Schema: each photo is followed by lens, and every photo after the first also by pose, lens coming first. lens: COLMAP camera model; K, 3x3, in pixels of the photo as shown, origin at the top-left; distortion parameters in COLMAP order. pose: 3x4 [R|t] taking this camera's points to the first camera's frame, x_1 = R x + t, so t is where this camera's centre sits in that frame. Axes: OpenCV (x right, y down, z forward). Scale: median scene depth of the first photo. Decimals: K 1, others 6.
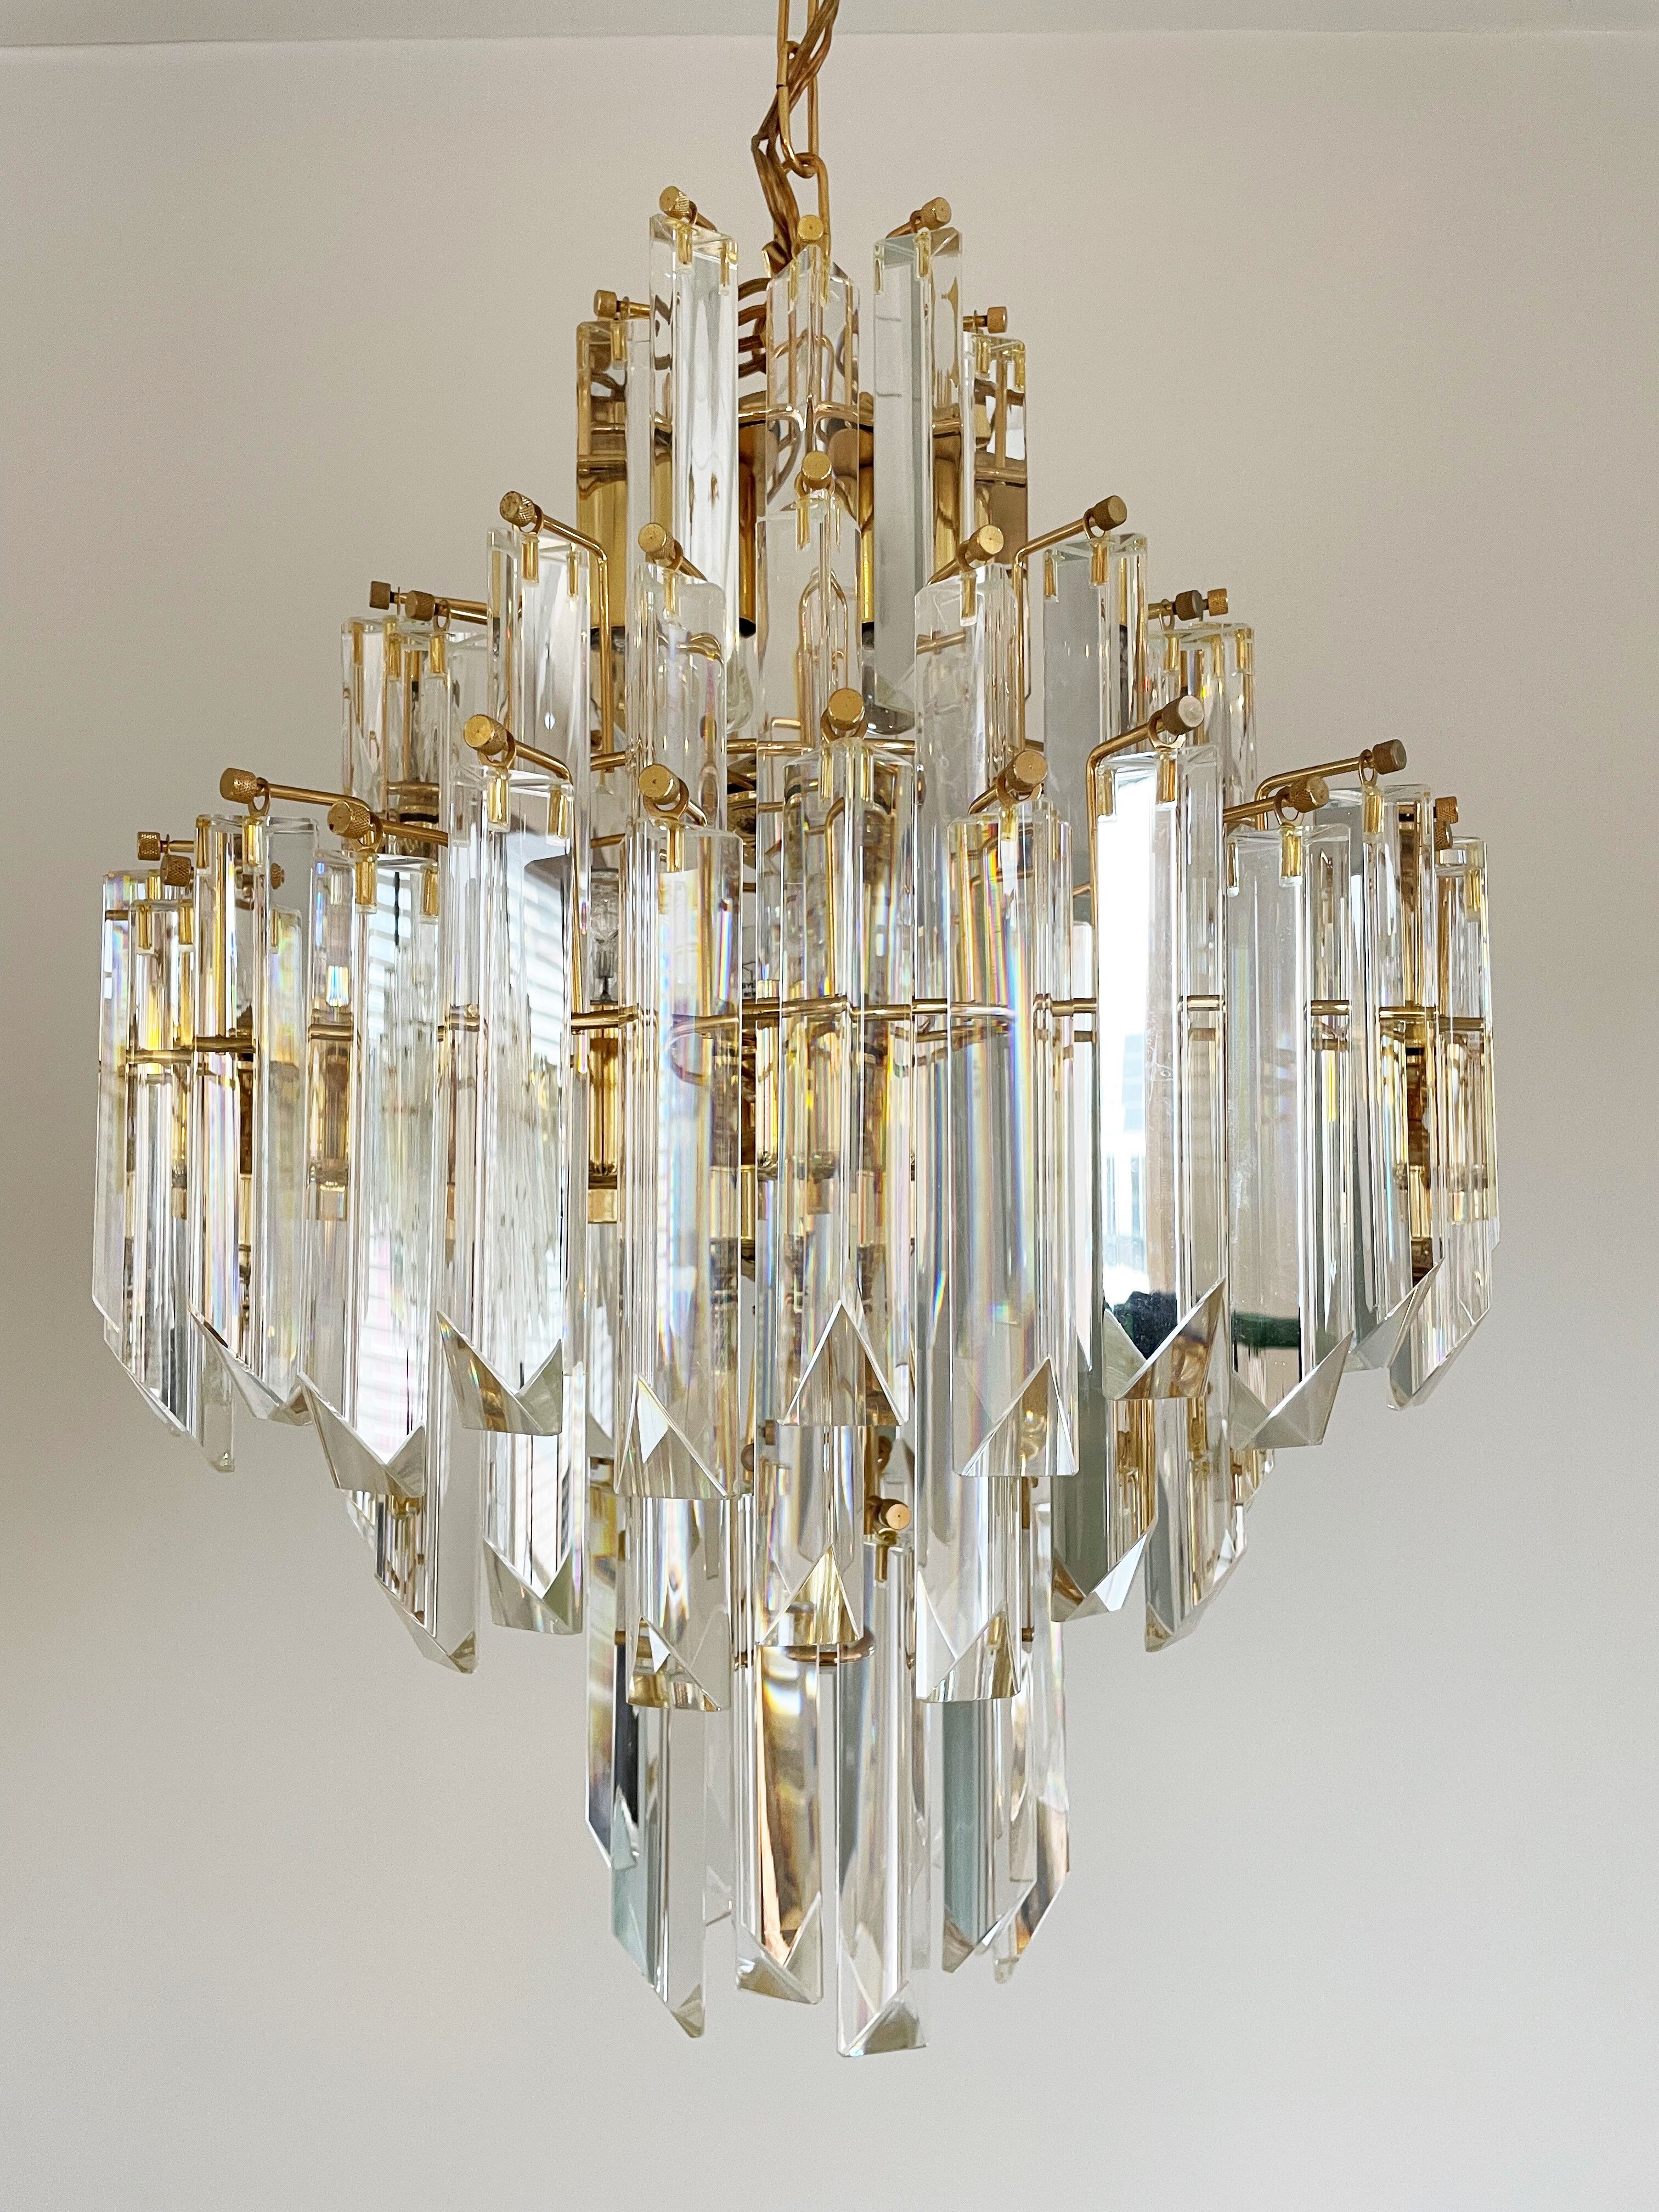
lens RADIAL K [[1658.2, 0, 829.5], [0, 1658.2, 1106.0], [0, 0, 1]] dist [0.054117, -0.120862]
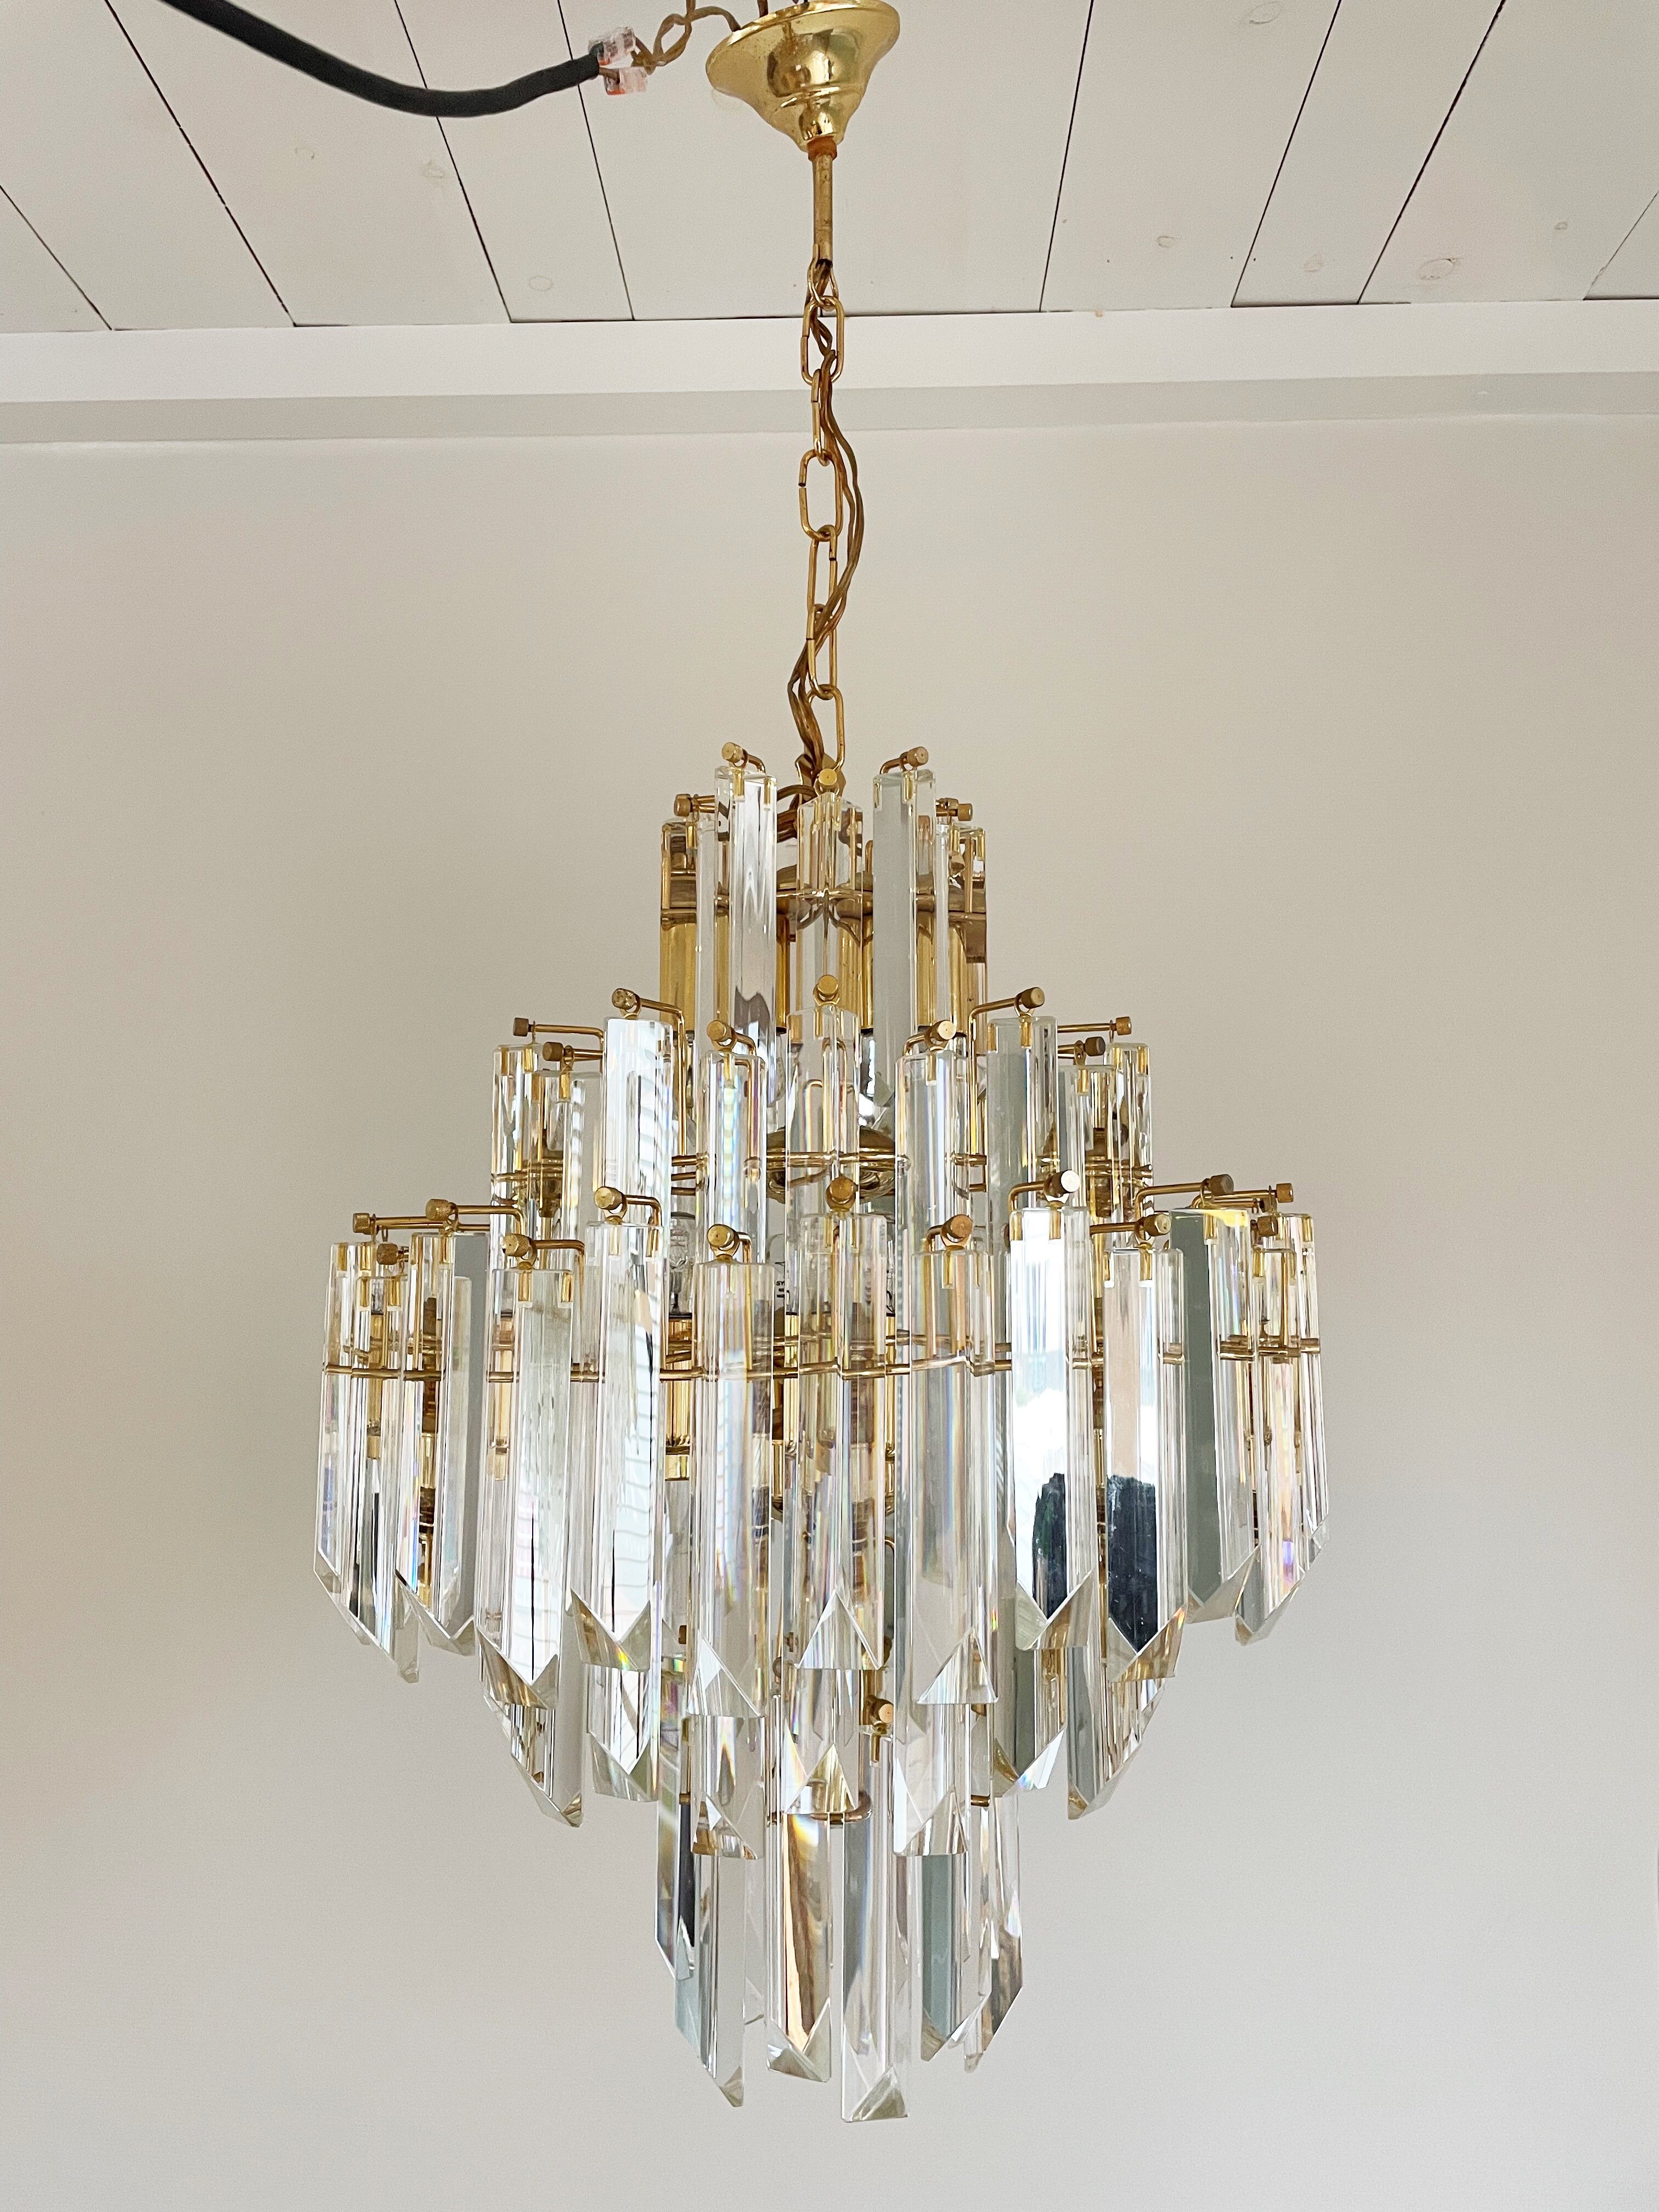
lens RADIAL K [[1606.0, 0, 840.1], [0, 1606.0, 1077.6], [0, 0, 1]] dist [0.054258, -0.109442]
pose [[0.999832, 0.001058, -0.018315, 0.024418], [-0.002673, 0.996086, -0.088348, -0.146753], [0.018150, 0.088382, 0.995921, -0.348927]]
